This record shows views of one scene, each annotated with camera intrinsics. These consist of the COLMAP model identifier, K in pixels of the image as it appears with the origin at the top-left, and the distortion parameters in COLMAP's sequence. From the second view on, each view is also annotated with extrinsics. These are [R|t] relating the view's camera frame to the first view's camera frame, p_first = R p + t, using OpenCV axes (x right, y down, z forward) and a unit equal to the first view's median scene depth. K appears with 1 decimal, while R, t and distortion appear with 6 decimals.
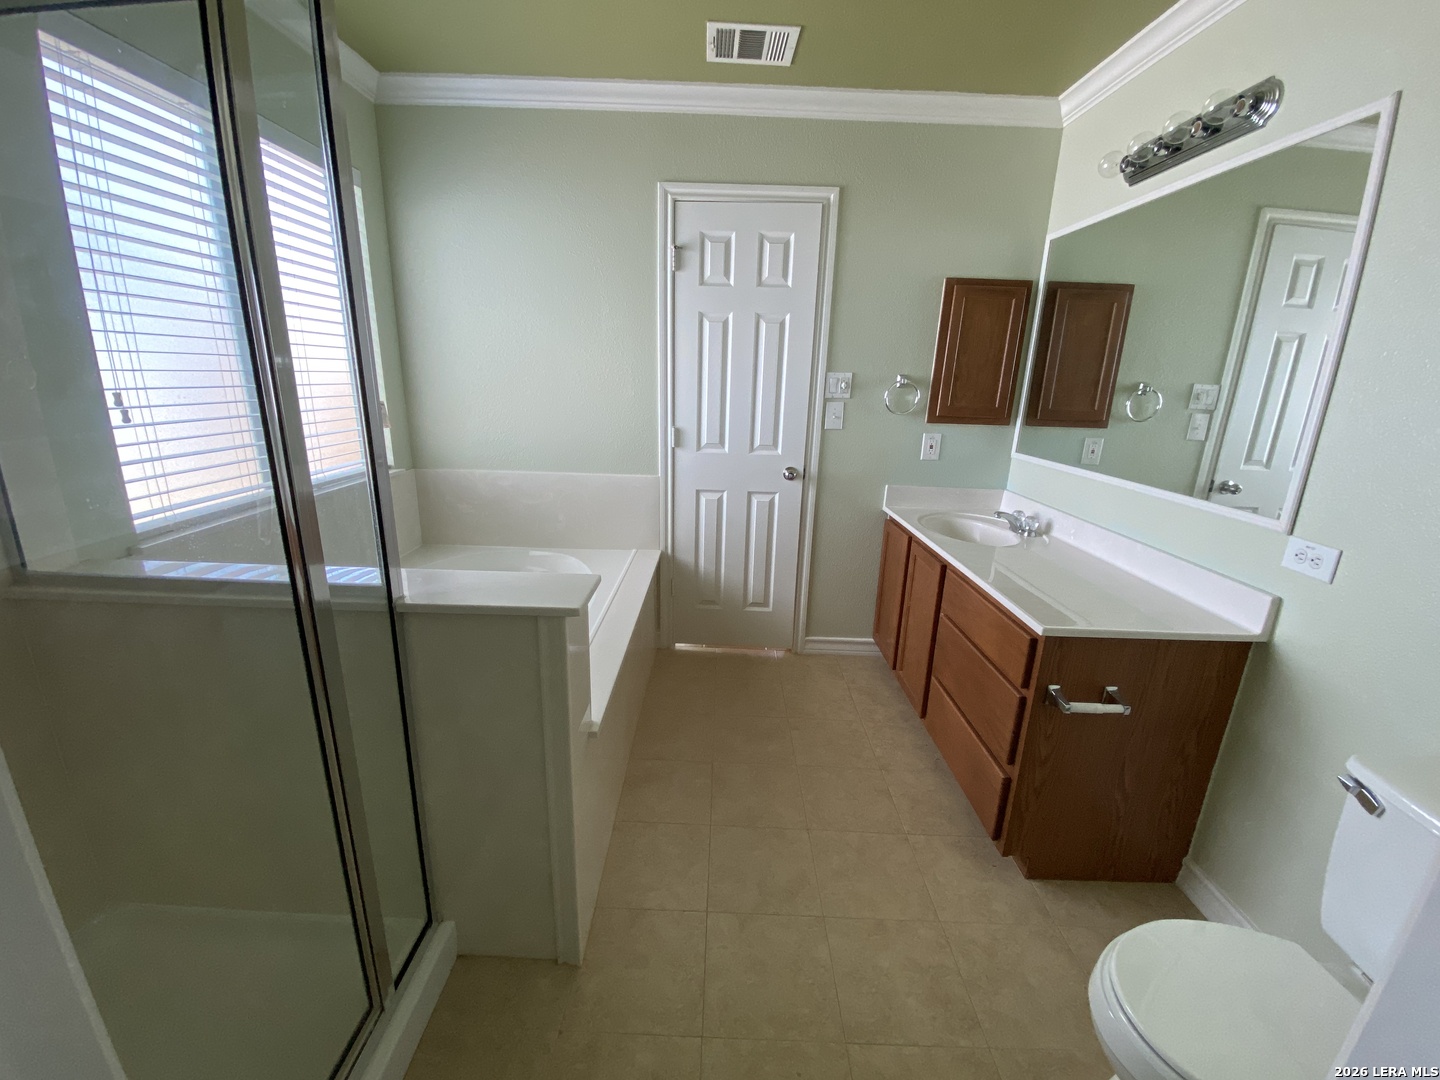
lens RADIAL K [[589.8, 0, 721.2], [0, 589.8, 540.3], [0, 0, 1]] dist [-0.006099, -0.003171]
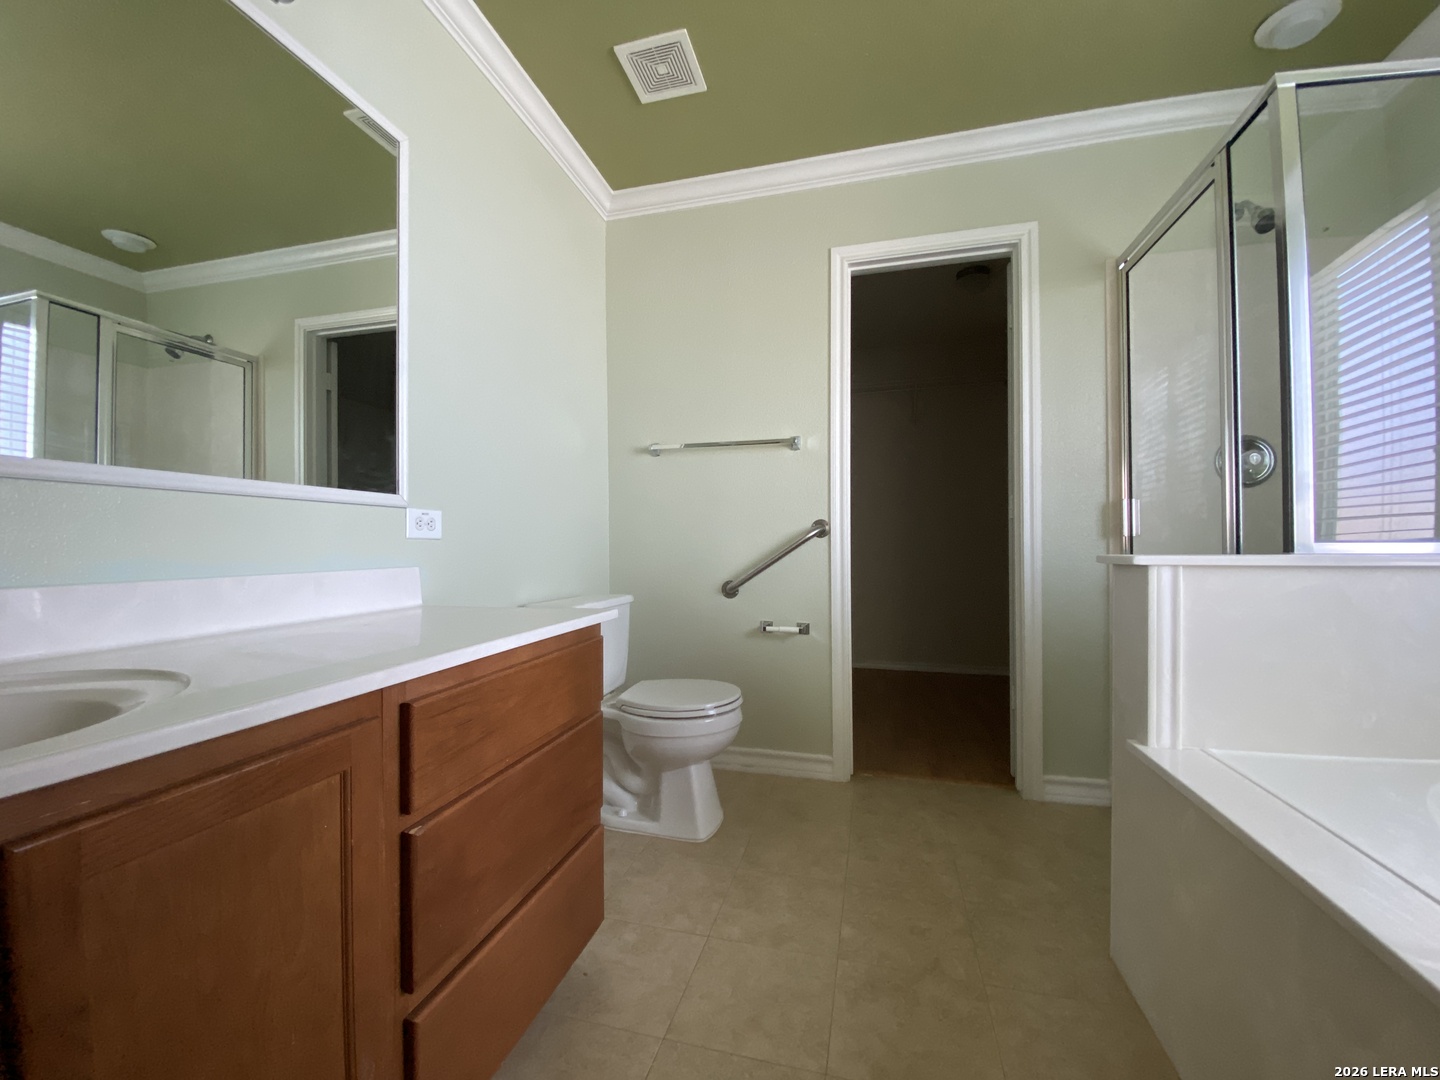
lens RADIAL K [[589.8, 0, 719.7], [0, 589.8, 544.1], [0, 0, 1]] dist [-0.006099, -0.003171]
pose [[-0.970639, -0.038892, 0.237375, 0.173099], [0.022462, 0.967875, 0.250428, -0.193384], [-0.239489, 0.248407, -0.938584, 1.845558]]
